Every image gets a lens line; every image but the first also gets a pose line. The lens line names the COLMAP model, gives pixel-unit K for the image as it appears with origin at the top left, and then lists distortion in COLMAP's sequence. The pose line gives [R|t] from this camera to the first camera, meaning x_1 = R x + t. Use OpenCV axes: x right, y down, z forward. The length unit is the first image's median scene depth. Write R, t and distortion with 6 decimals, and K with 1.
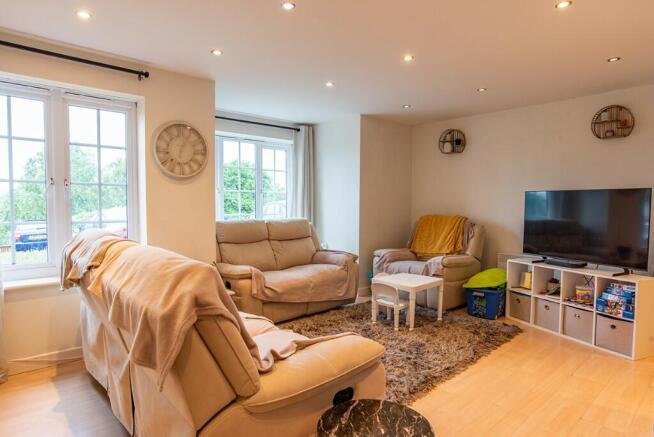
lens RADIAL K [[382.8, 0, 326.5], [0, 382.8, 219.2], [0, 0, 1]] dist [-0.036214, 0.017823]
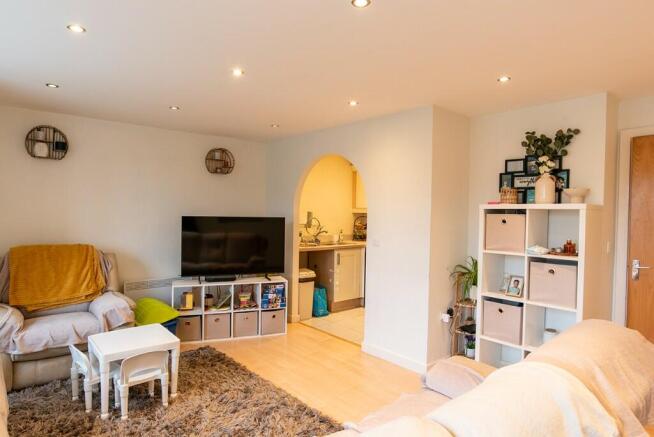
lens RADIAL K [[382.8, 0, 325.9], [0, 382.8, 219.0], [0, 0, 1]] dist [-0.036214, 0.017823]
pose [[0.030768, -0.021592, 0.999293, -0.535844], [0.025779, 0.999451, 0.020801, -0.083800], [-0.999194, 0.025121, 0.031308, 0.633231]]
